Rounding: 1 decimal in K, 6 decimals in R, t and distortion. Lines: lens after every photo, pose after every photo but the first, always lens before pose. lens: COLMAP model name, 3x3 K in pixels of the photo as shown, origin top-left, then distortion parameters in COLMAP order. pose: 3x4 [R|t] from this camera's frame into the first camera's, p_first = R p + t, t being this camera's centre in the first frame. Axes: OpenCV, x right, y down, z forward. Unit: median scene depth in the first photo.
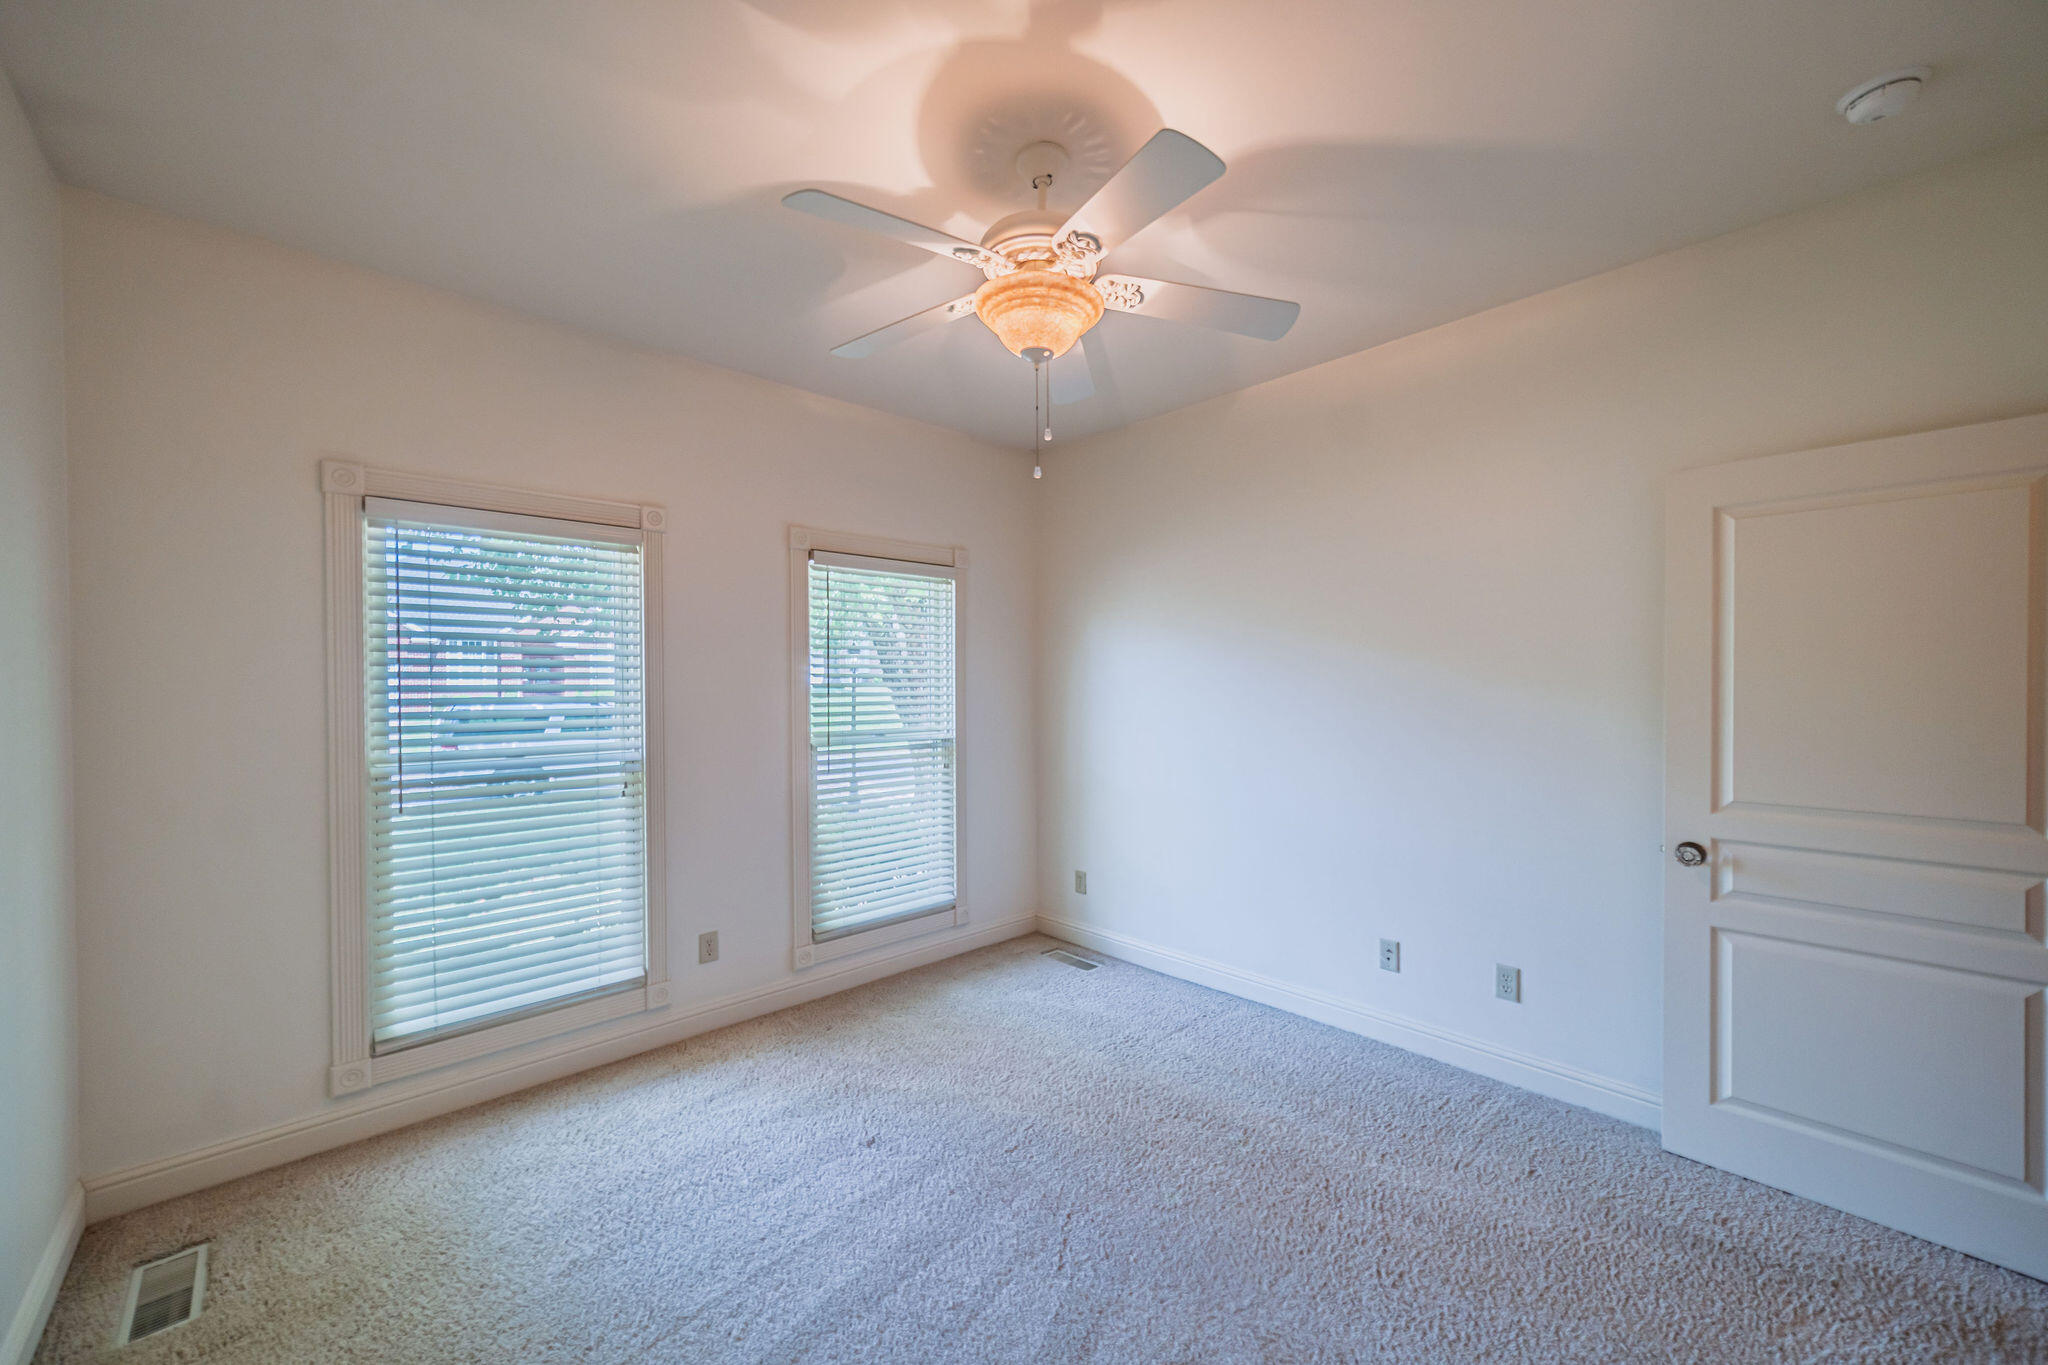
lens RADIAL K [[797.5, 0, 1031.8], [0, 797.5, 693.1], [0, 0, 1]] dist [-0.009168, 0.005565]
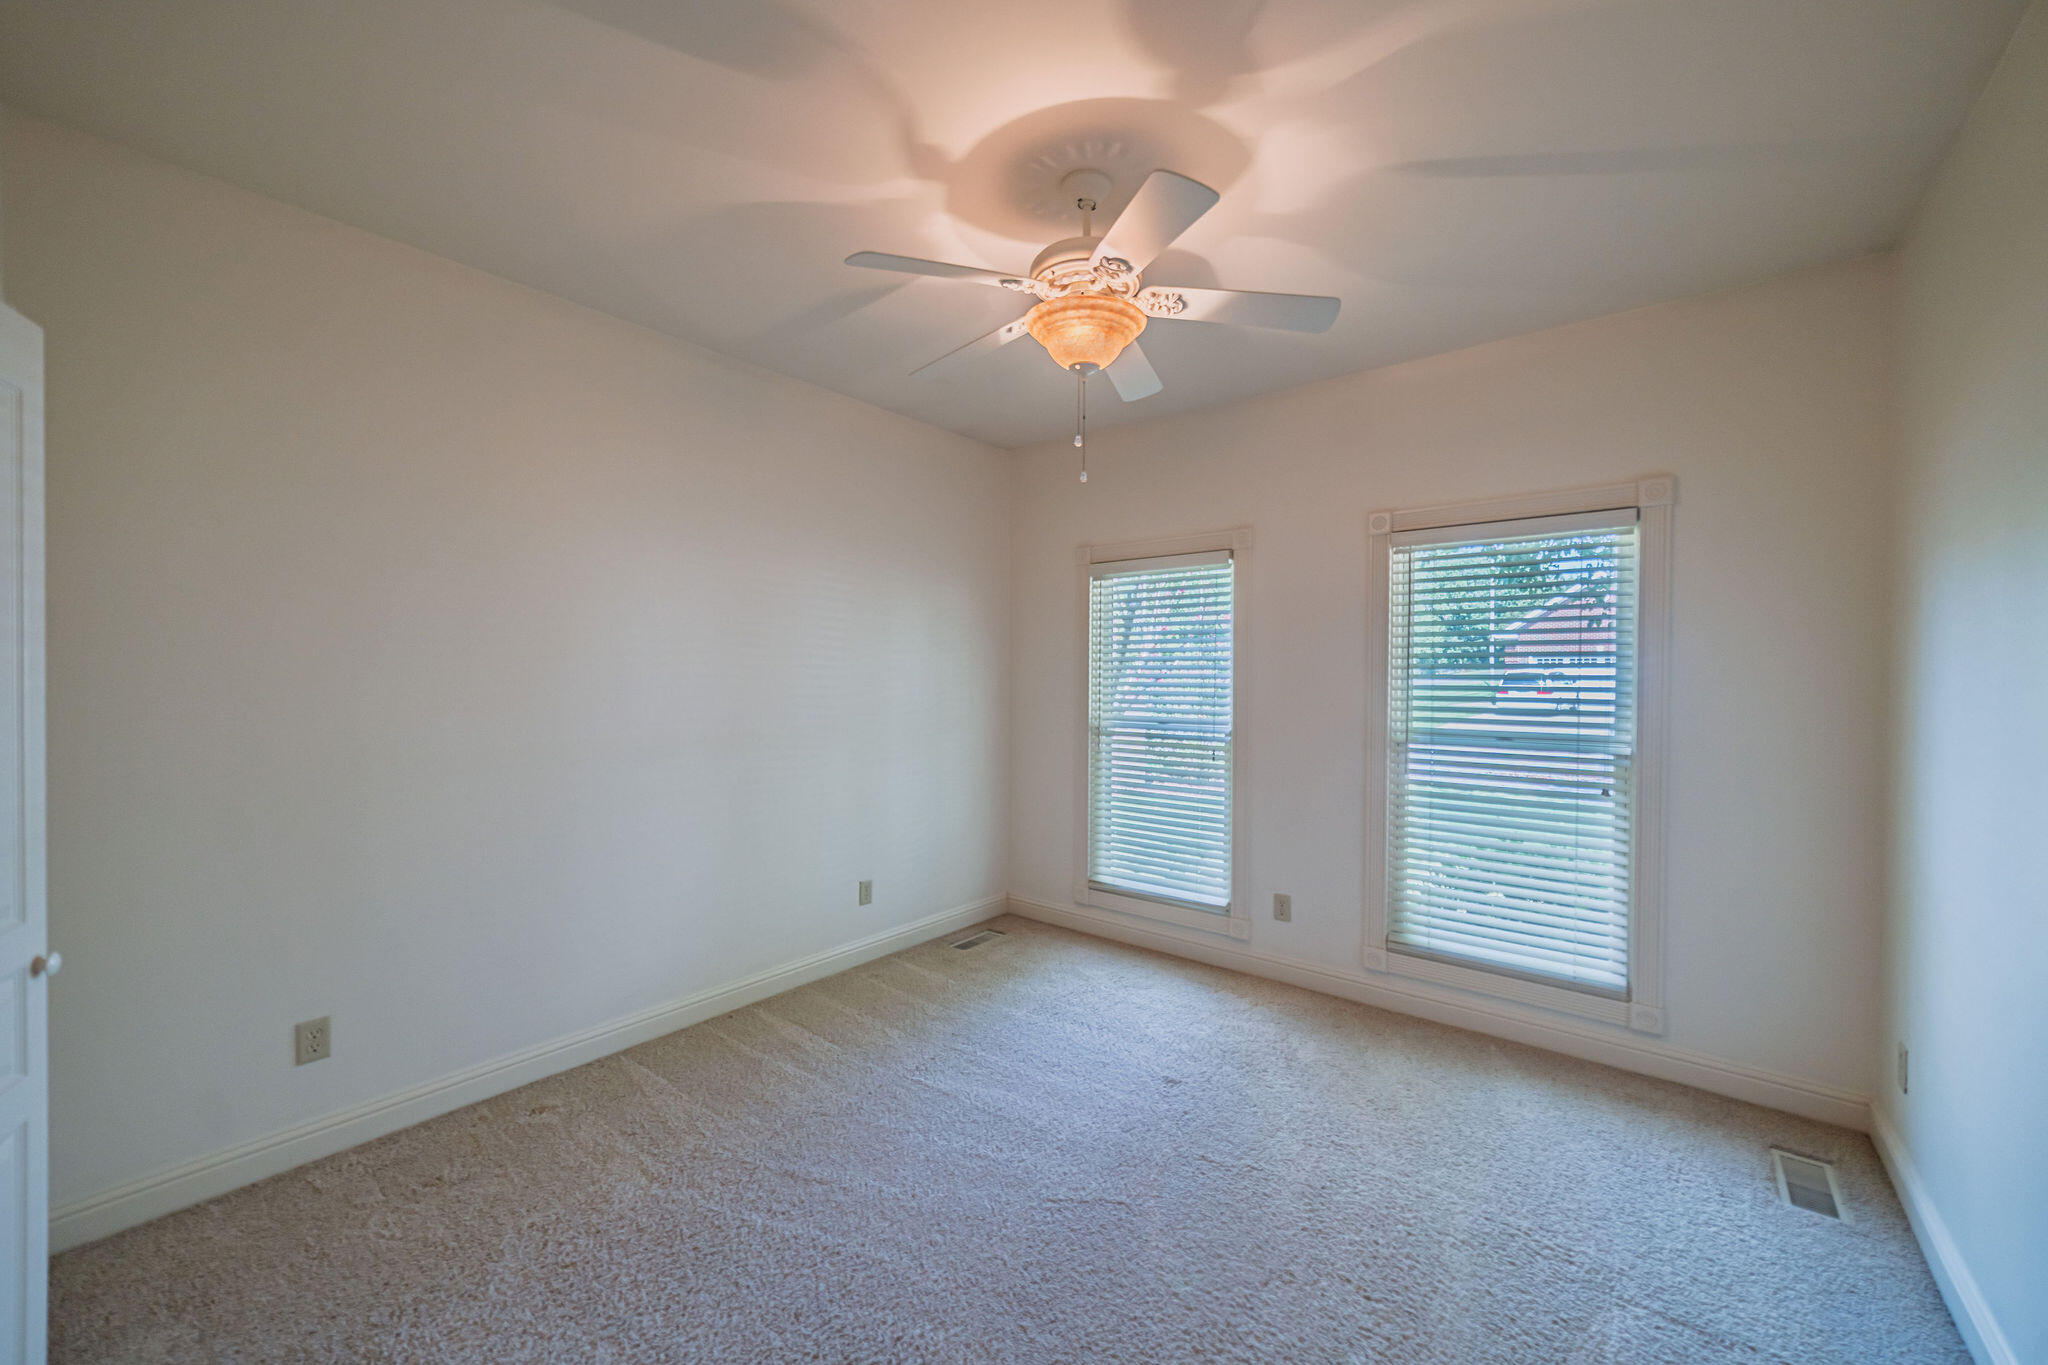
lens RADIAL K [[797.5, 0, 1031.8], [0, 797.5, 693.1], [0, 0, 1]] dist [-0.009168, 0.005565]
pose [[0.119825, 0.024282, -0.992498, 0.710627], [-0.026726, 0.999417, 0.021224, 0.000585], [0.992435, 0.023982, 0.120404, 0.537680]]
